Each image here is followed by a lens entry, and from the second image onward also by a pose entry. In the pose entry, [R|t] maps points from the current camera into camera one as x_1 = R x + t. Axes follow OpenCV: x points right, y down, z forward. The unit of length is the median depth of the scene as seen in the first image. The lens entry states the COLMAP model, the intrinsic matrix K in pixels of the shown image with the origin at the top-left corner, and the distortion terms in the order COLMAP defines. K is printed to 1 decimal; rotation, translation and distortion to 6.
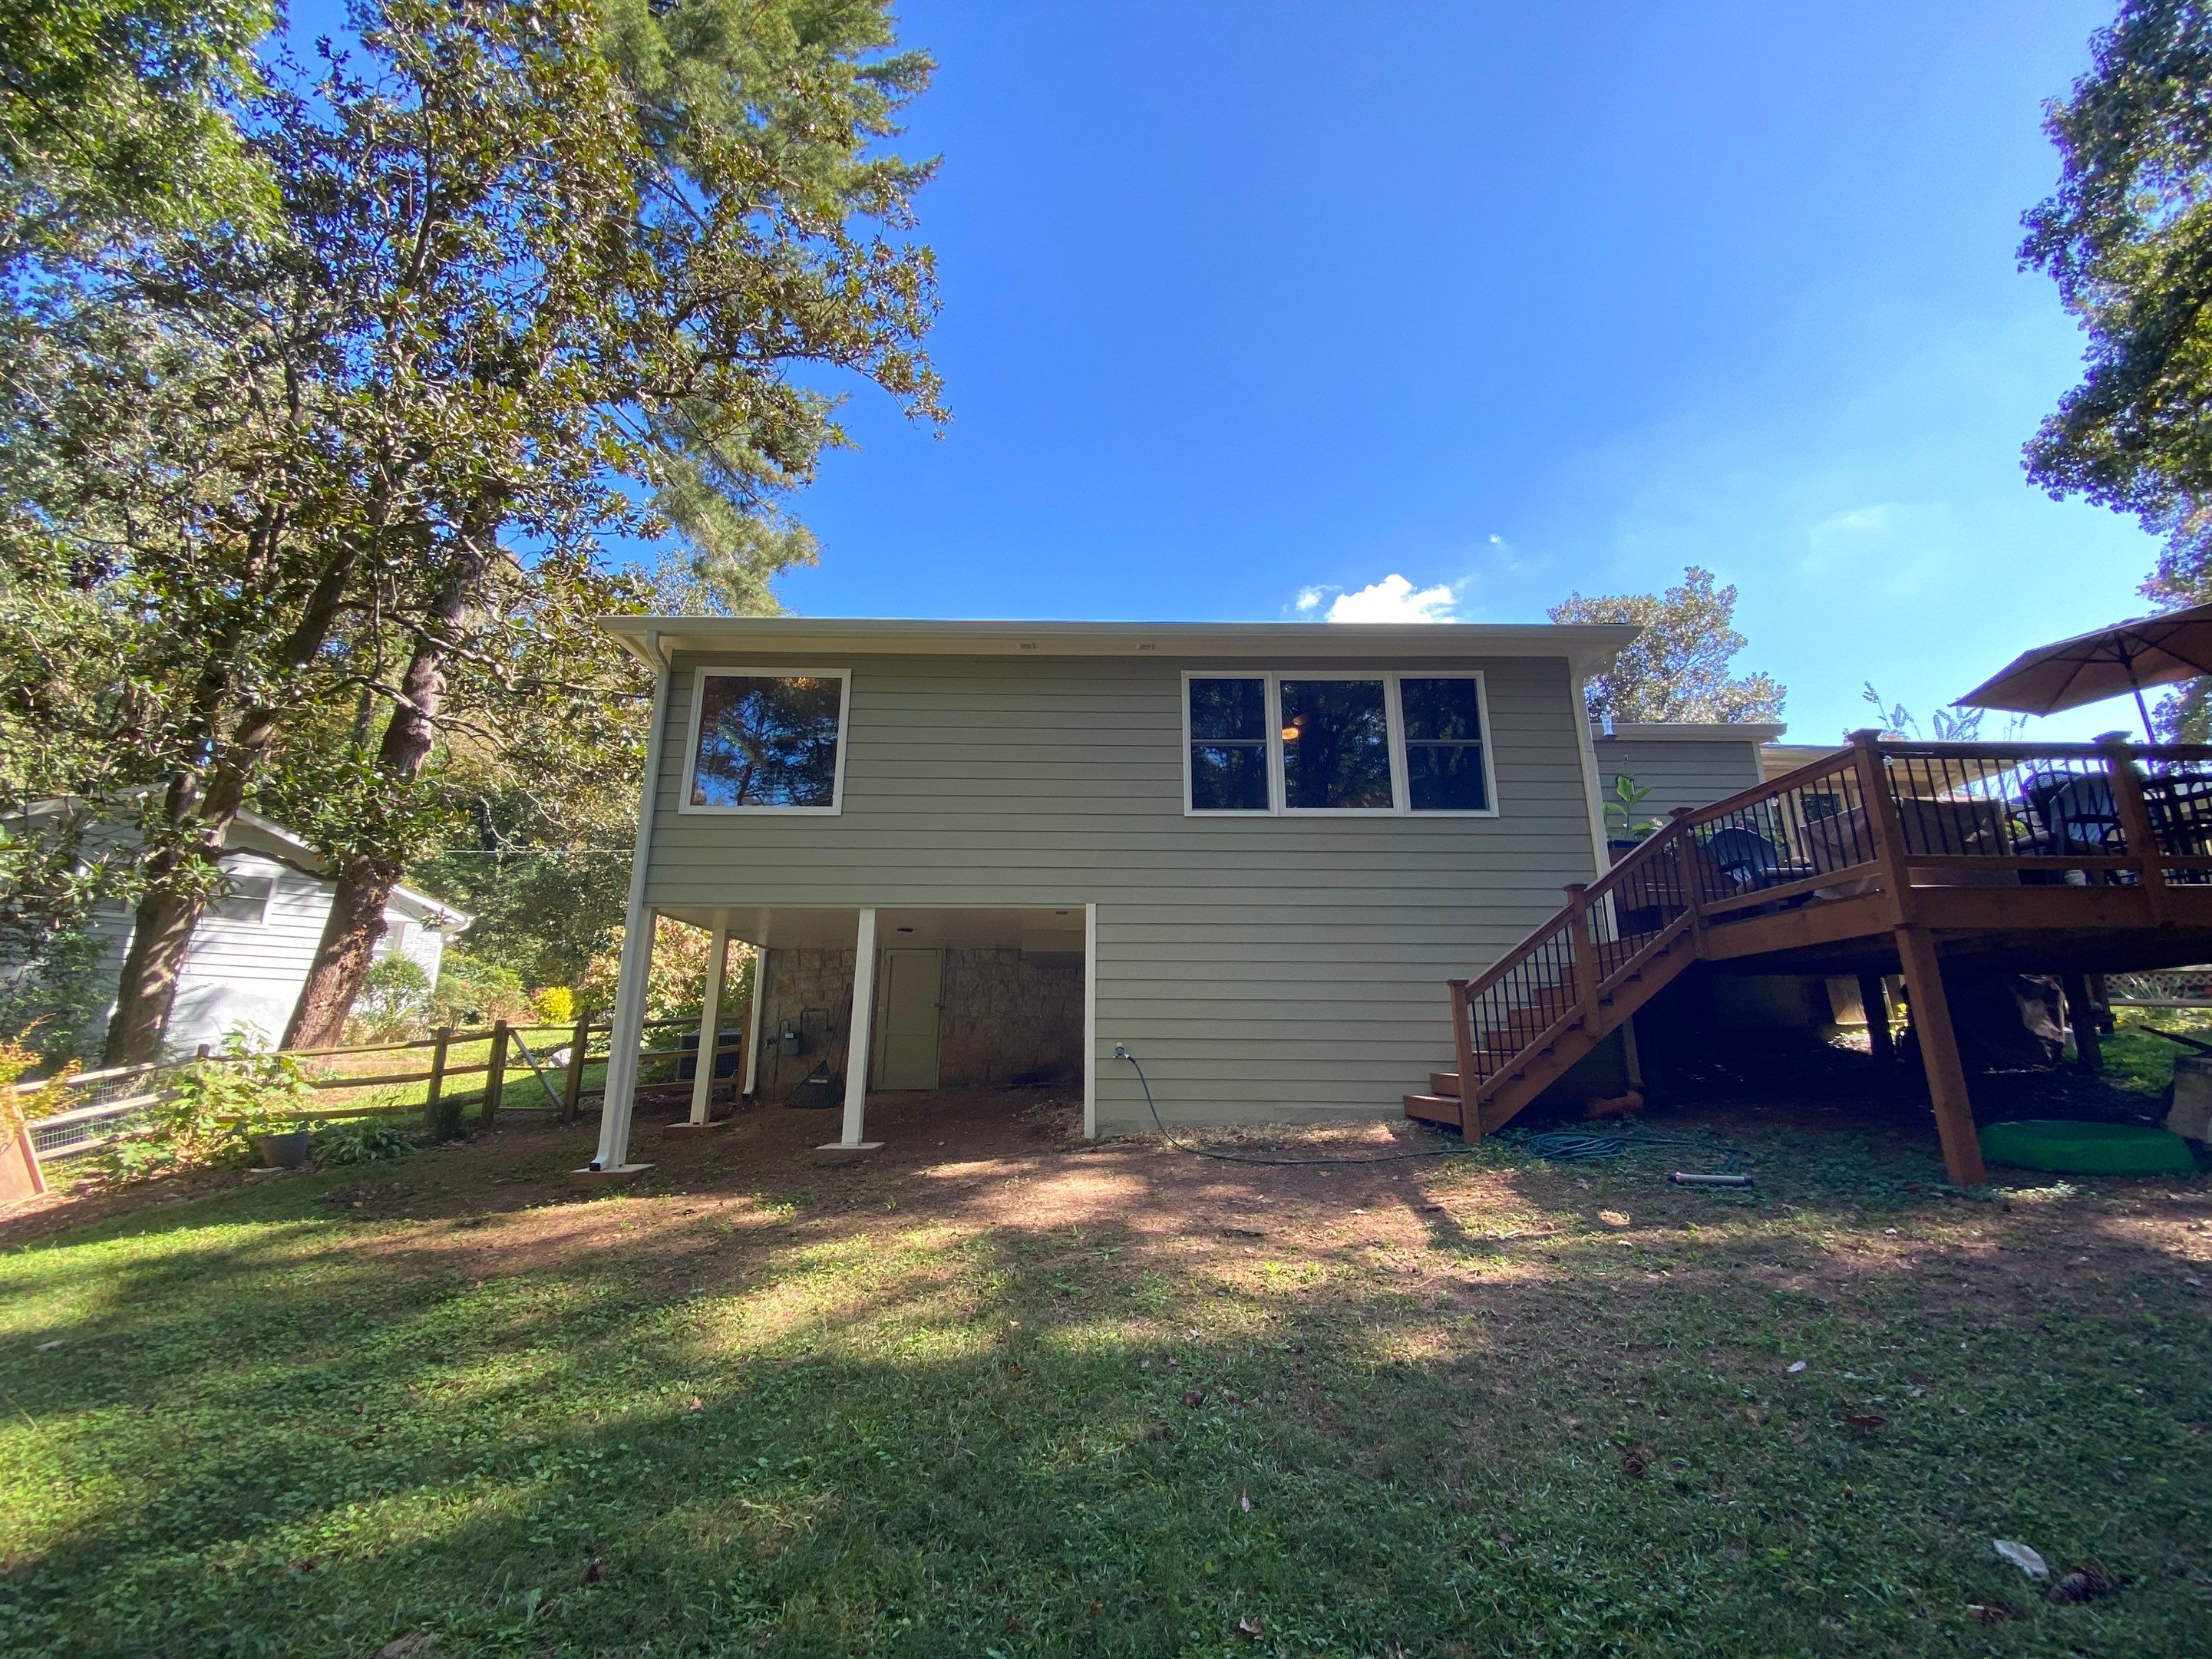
lens RADIAL K [[905.5, 0, 1114.1], [0, 905.5, 818.4], [0, 0, 1]] dist [-0.003135, -0.011561]
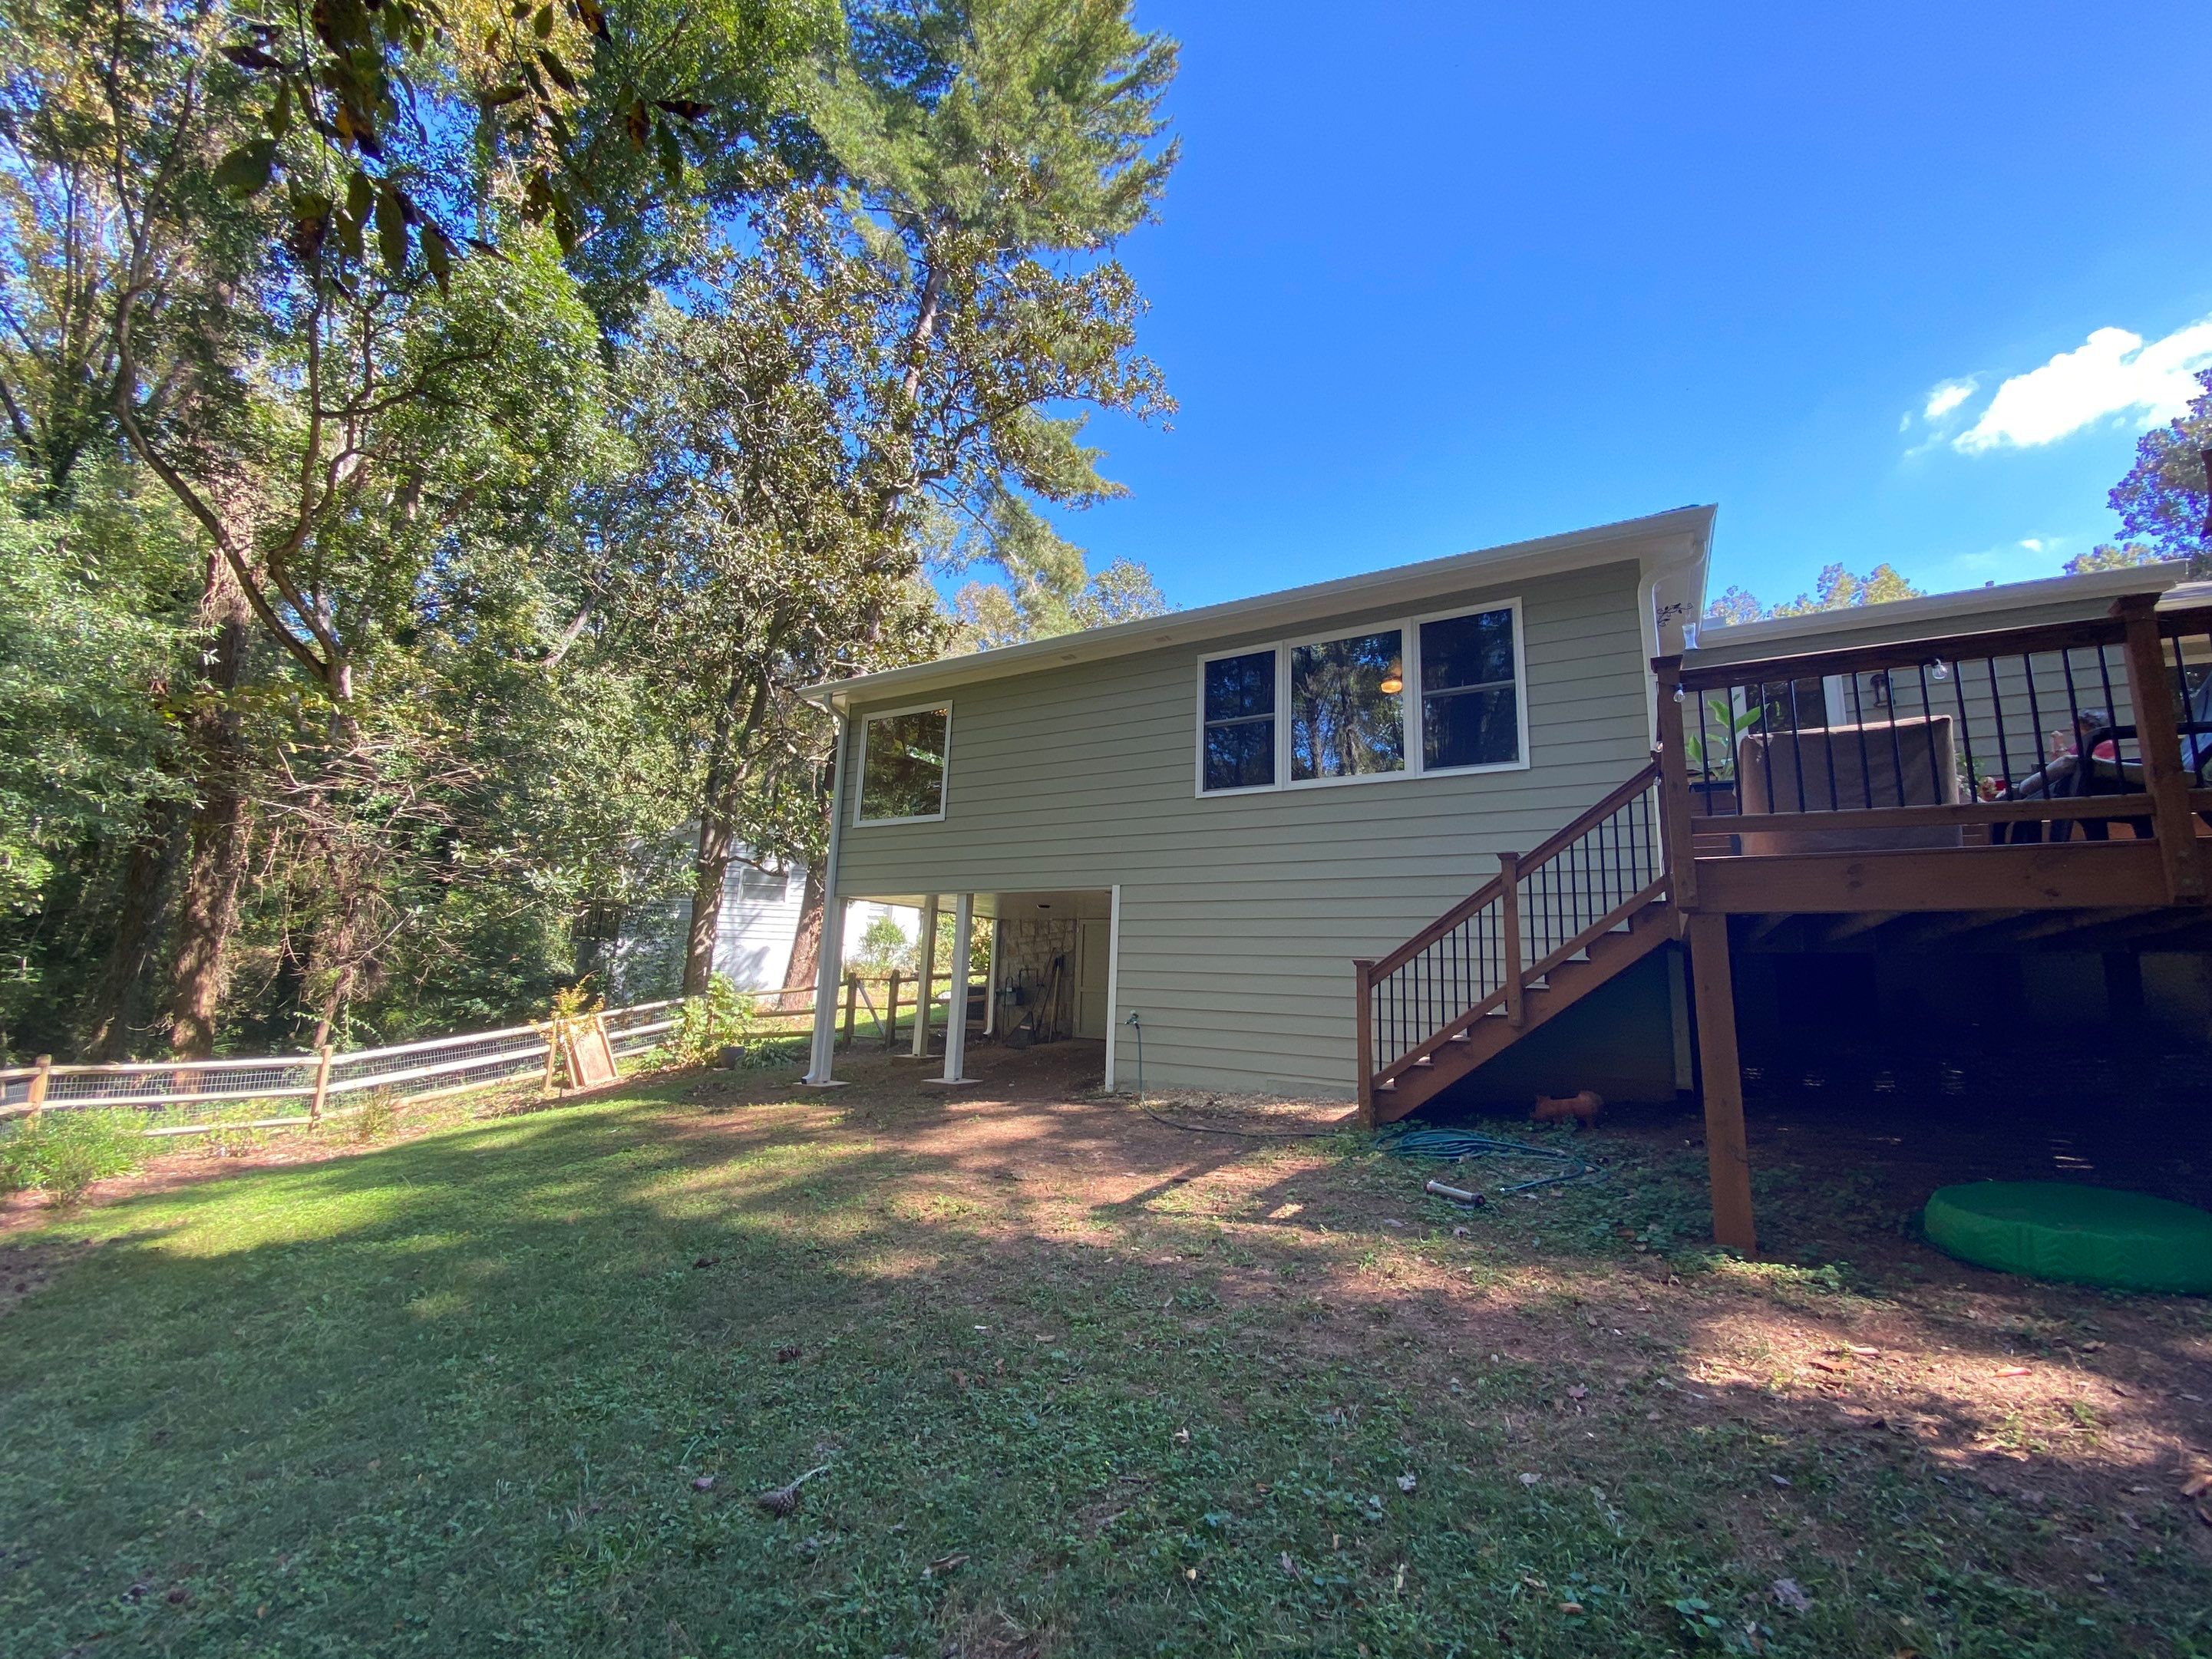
lens RADIAL K [[905.5, 0, 1103.5], [0, 905.5, 829.8], [0, 0, 1]] dist [-0.003135, -0.011561]
pose [[0.850165, -0.063743, -0.522644, 0.514271], [0.100380, 0.994060, 0.042046, -0.020065], [0.516860, -0.088209, 0.851514, 0.048808]]
